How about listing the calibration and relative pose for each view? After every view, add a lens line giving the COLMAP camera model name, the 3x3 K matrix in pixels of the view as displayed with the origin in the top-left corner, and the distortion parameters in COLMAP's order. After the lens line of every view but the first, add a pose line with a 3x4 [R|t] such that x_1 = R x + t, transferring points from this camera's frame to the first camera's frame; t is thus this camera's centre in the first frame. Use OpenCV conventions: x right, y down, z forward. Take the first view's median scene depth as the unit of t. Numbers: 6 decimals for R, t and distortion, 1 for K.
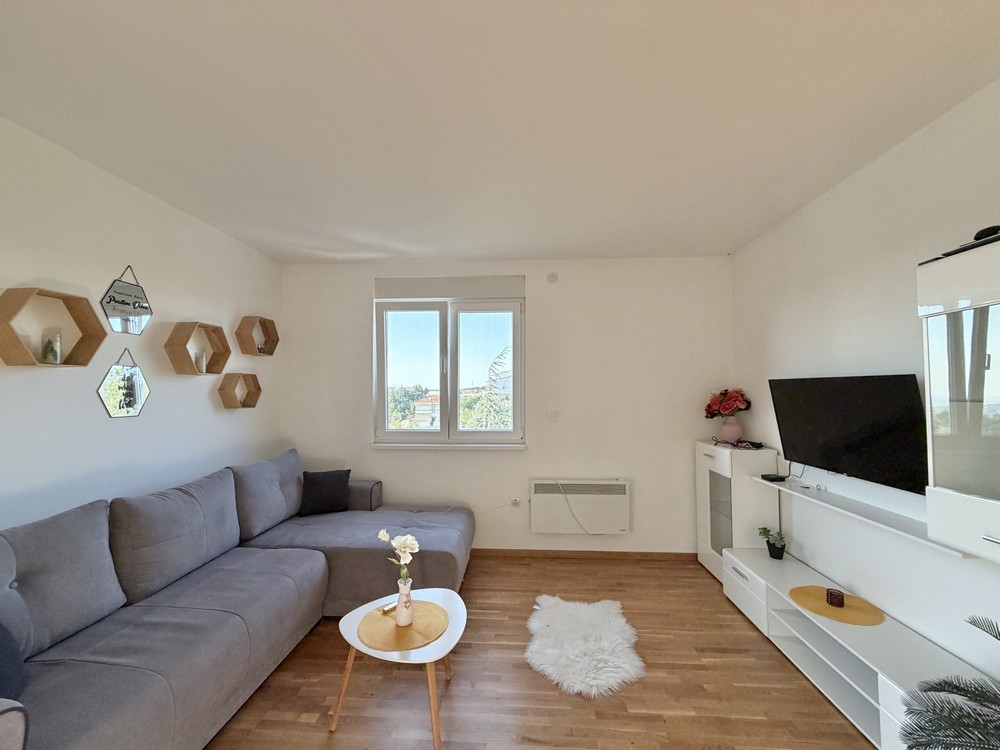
lens RADIAL K [[398.4, 0, 495.4], [0, 398.4, 376.3], [0, 0, 1]] dist [-0.000763, 0.000087]
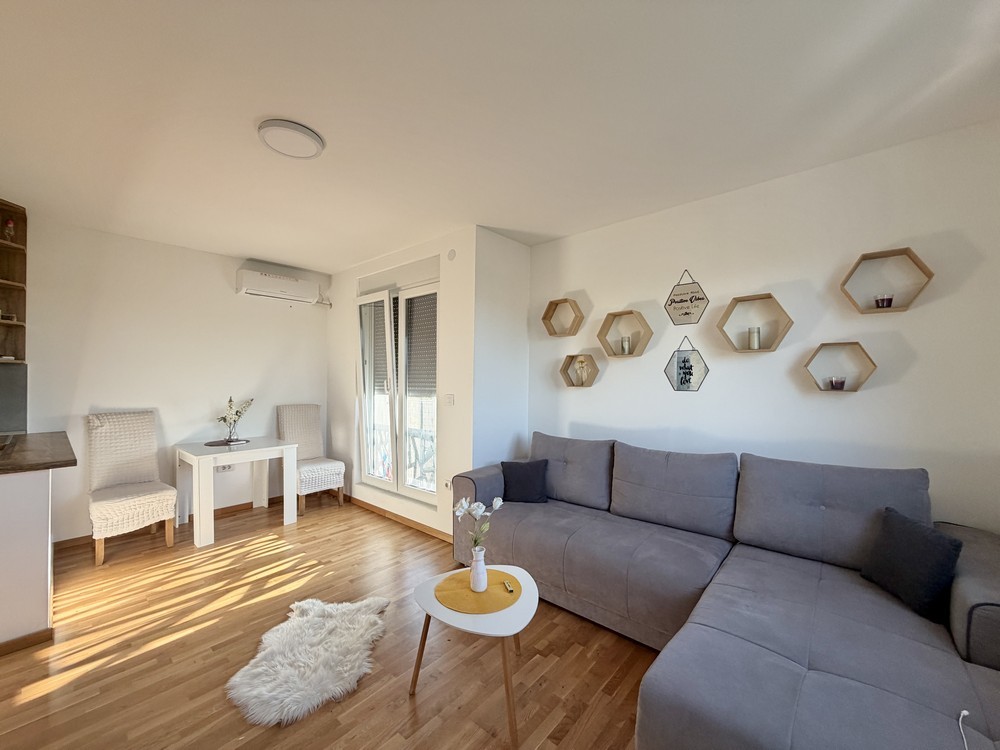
lens RADIAL K [[398.4, 0, 495.4], [0, 398.4, 376.3], [0, 0, 1]] dist [-0.000763, 0.000087]
pose [[-0.611536, -0.008584, -0.791170, 0.311711], [0.029104, 0.999020, -0.033335, 0.057519], [0.790681, -0.043411, -0.610688, 0.928463]]
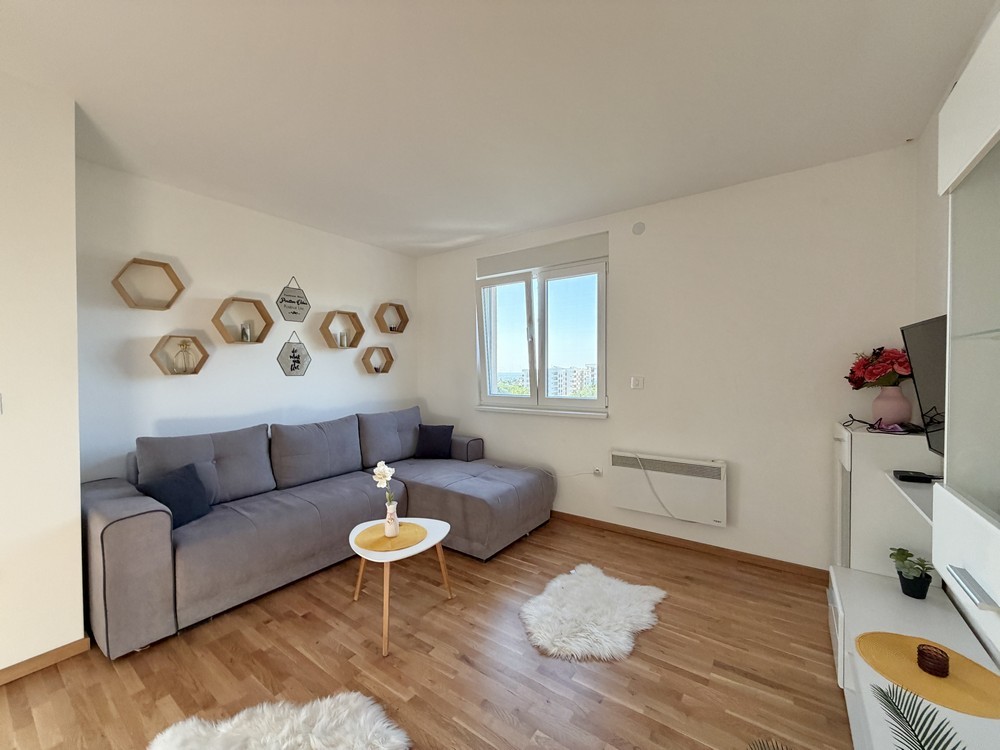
lens RADIAL K [[398.4, 0, 495.4], [0, 398.4, 376.3], [0, 0, 1]] dist [-0.000763, 0.000087]
pose [[0.847867, 0.005083, -0.530184, 0.394496], [0.025237, 0.998434, 0.049930, 0.033130], [0.529608, -0.055714, 0.846411, 0.072994]]
